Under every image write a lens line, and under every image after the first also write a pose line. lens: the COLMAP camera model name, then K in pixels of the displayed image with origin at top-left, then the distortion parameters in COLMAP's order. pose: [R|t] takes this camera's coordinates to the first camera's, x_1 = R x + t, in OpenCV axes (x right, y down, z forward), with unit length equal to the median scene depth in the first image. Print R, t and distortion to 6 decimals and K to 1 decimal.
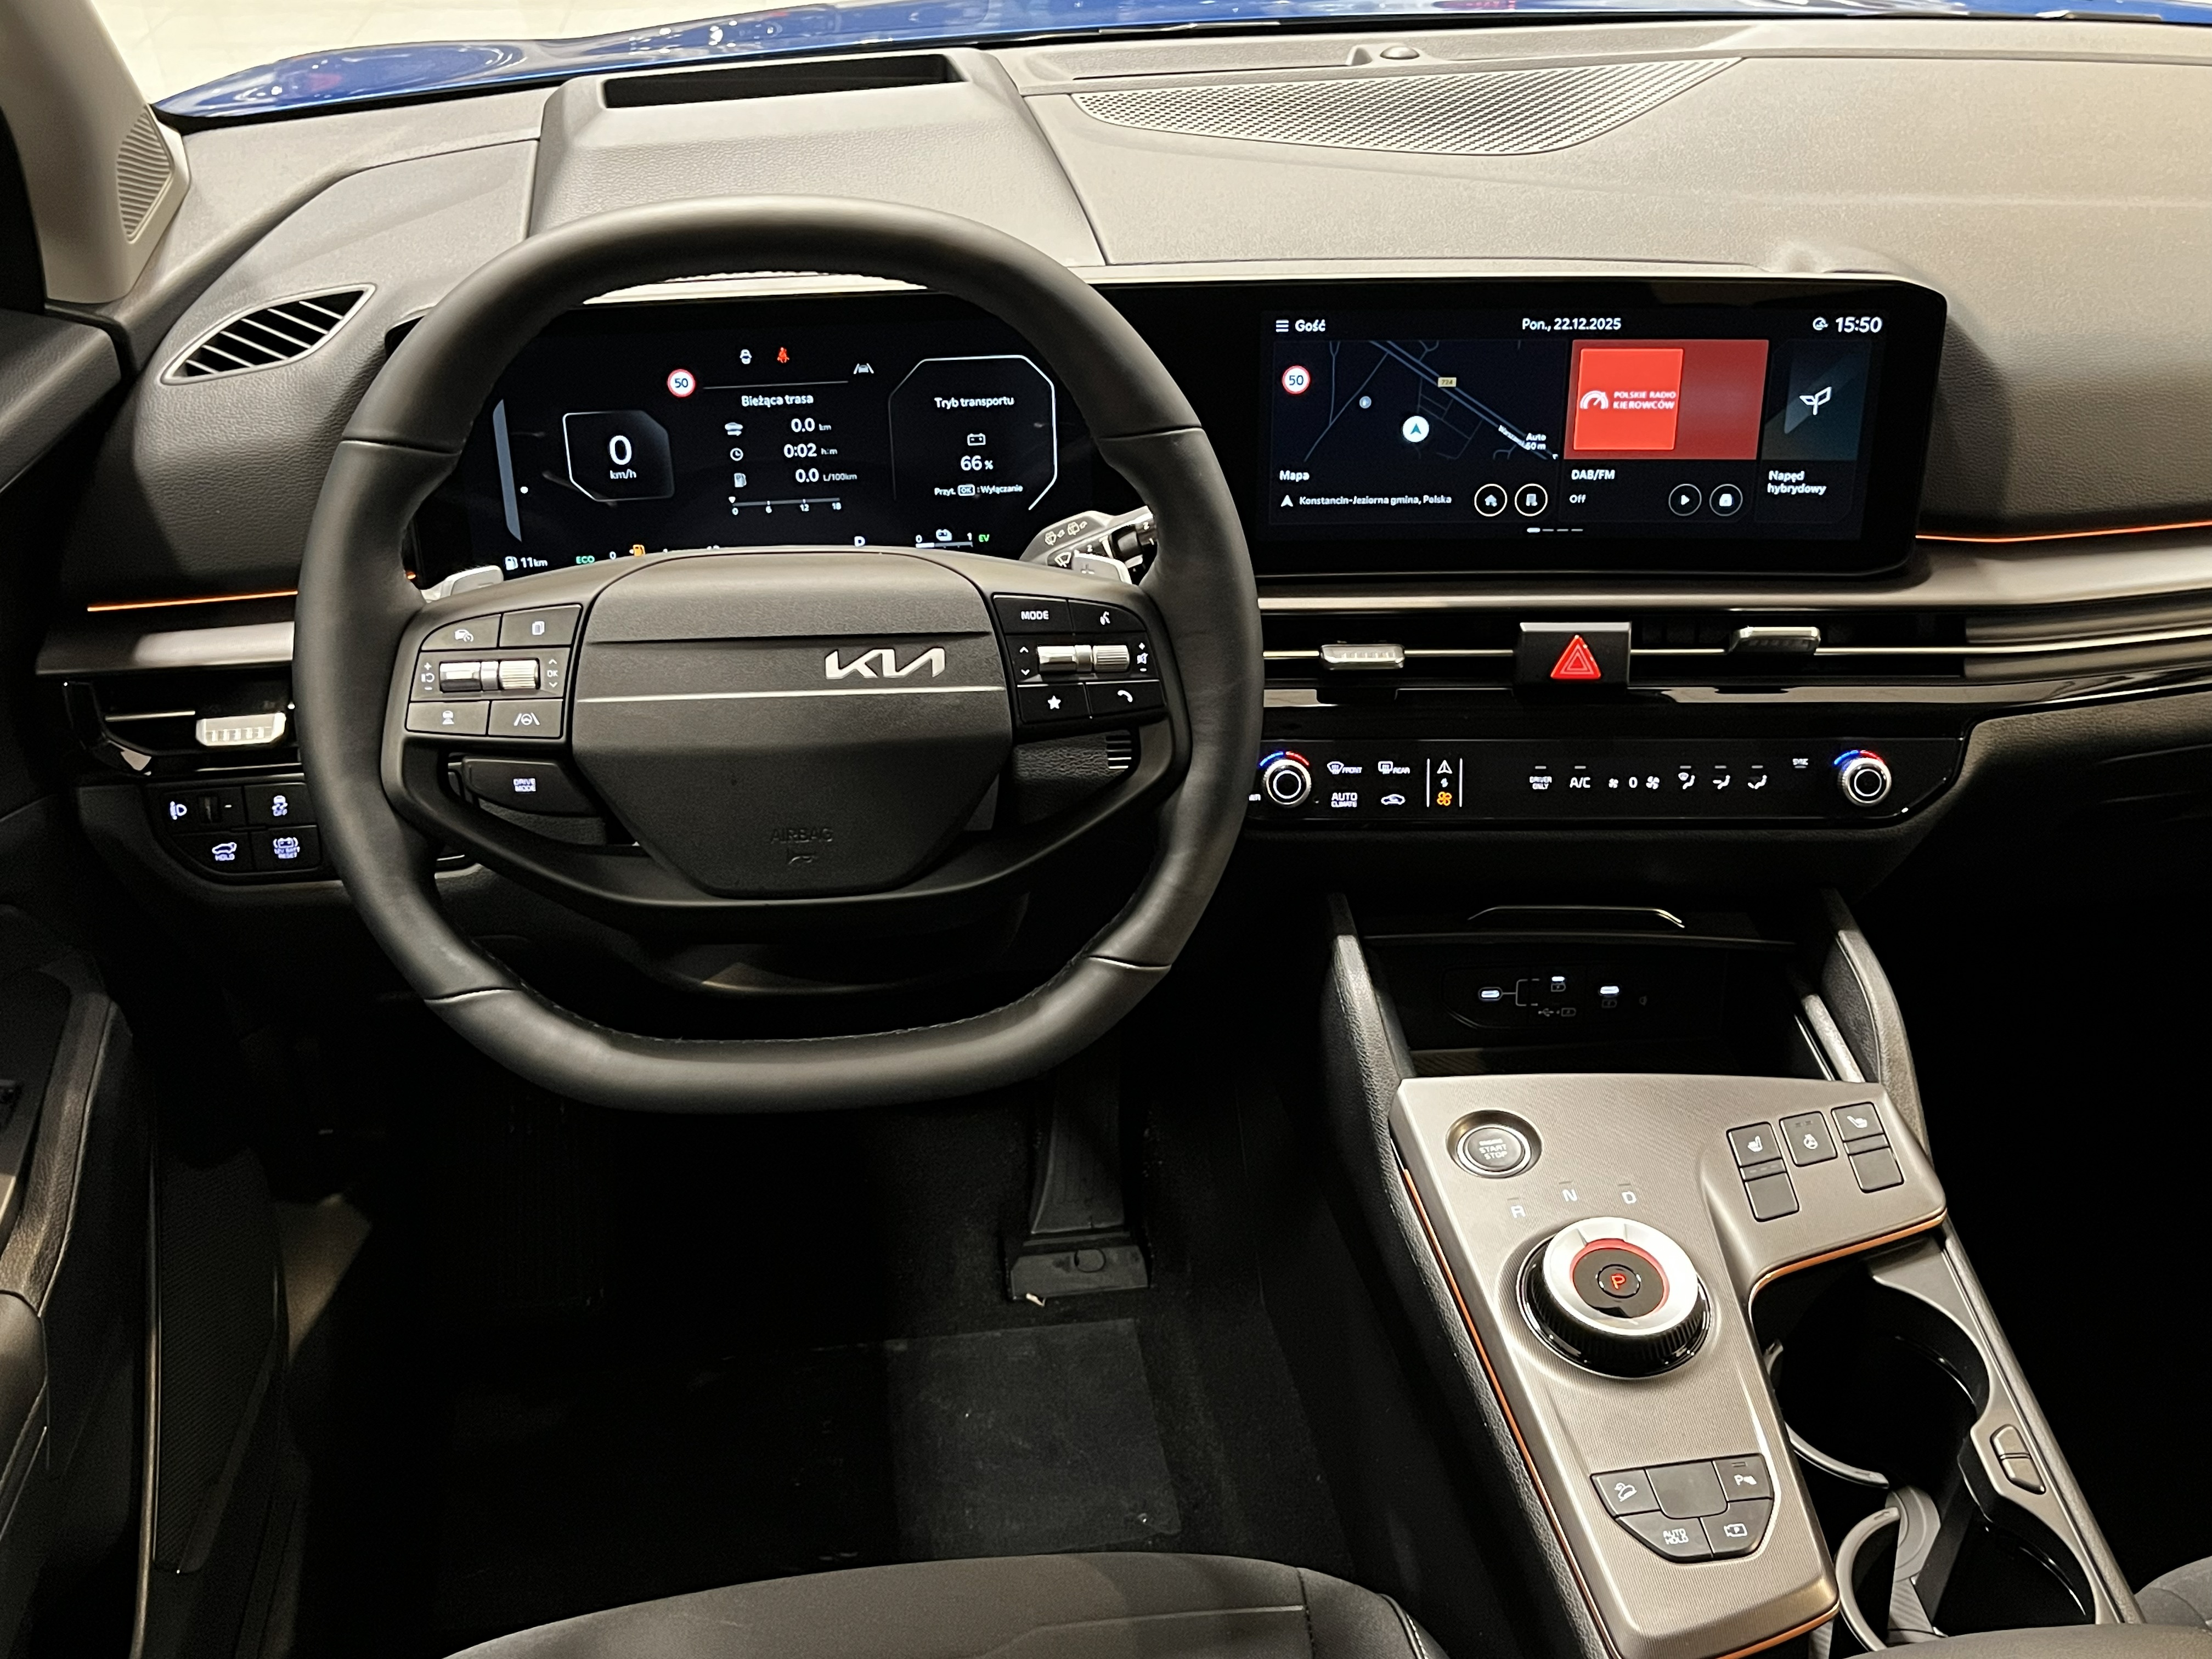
lens RADIAL K [[2195.4, 0, 1099.9], [0, 2195.4, 850.1], [0, 0, 1]] dist [0.130421, -0.441464]
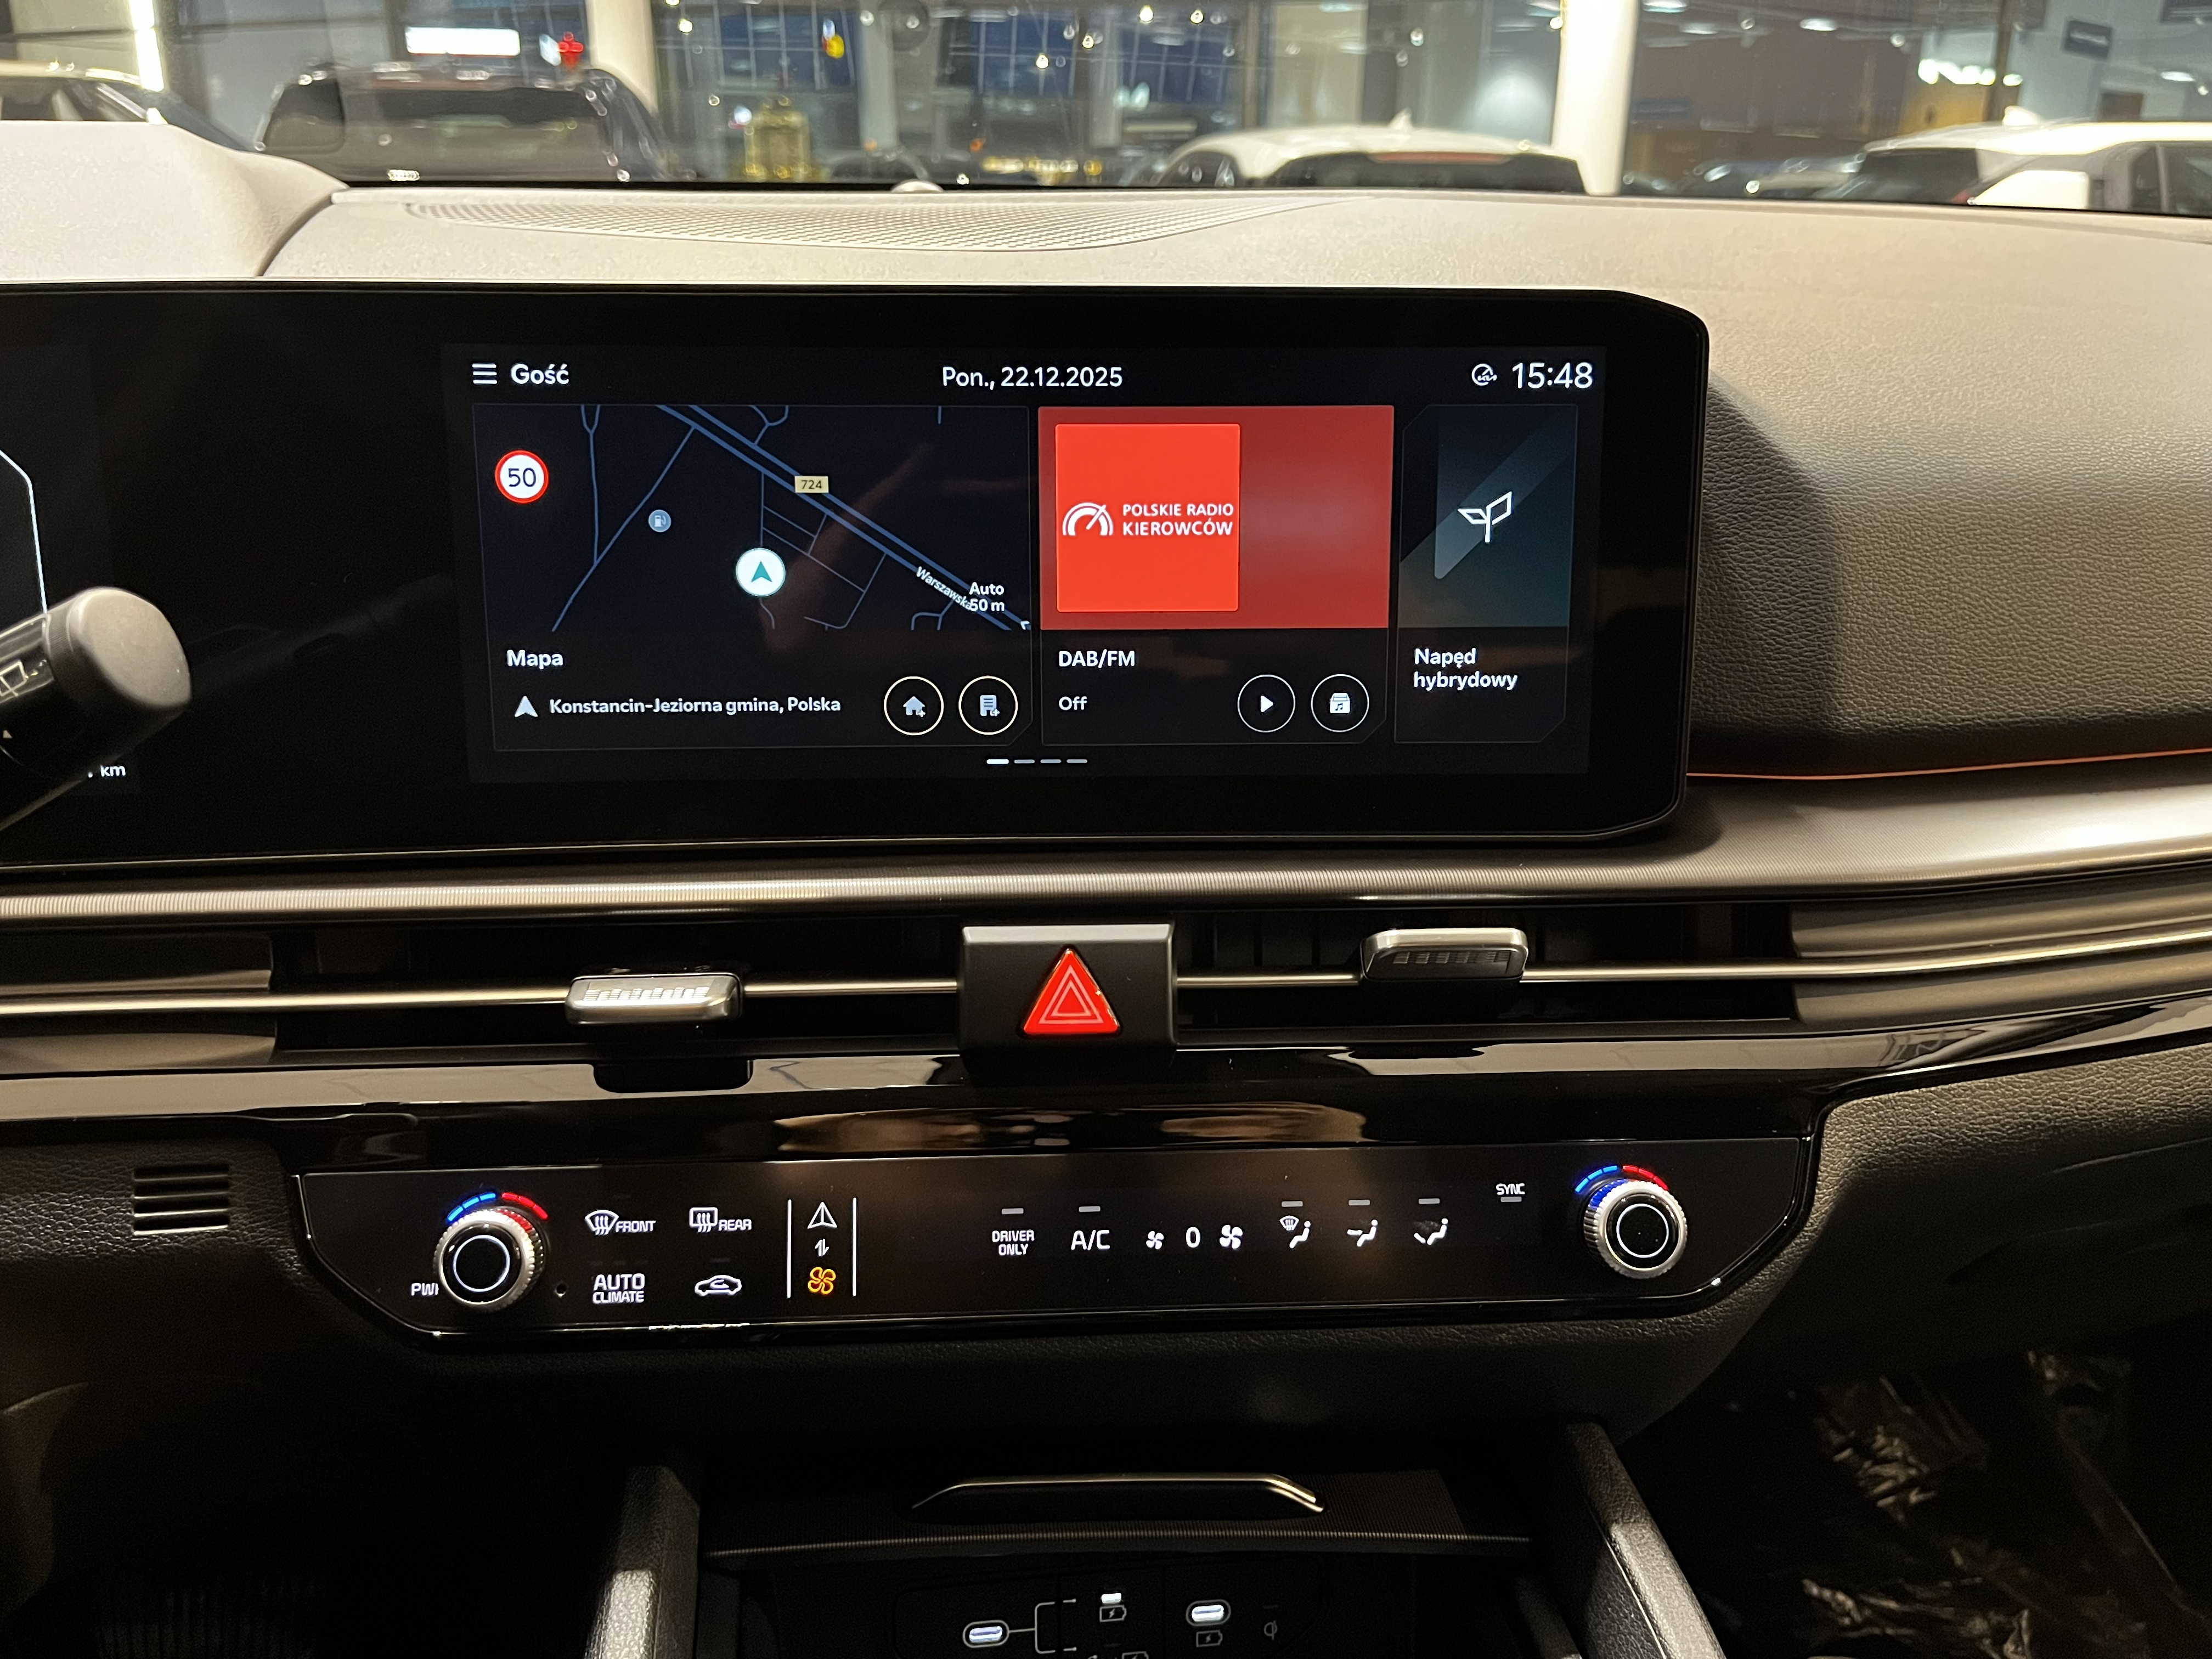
lens RADIAL K [[1699.4, 0, 1115.8], [0, 1699.4, 823.3], [0, 0, 1]] dist [0.072829, -0.154007]
pose [[0.998060, -0.010944, 0.061286, 0.208030], [0.023625, 0.977372, -0.210205, -0.043224], [-0.057599, 0.211245, 0.975735, 0.619433]]
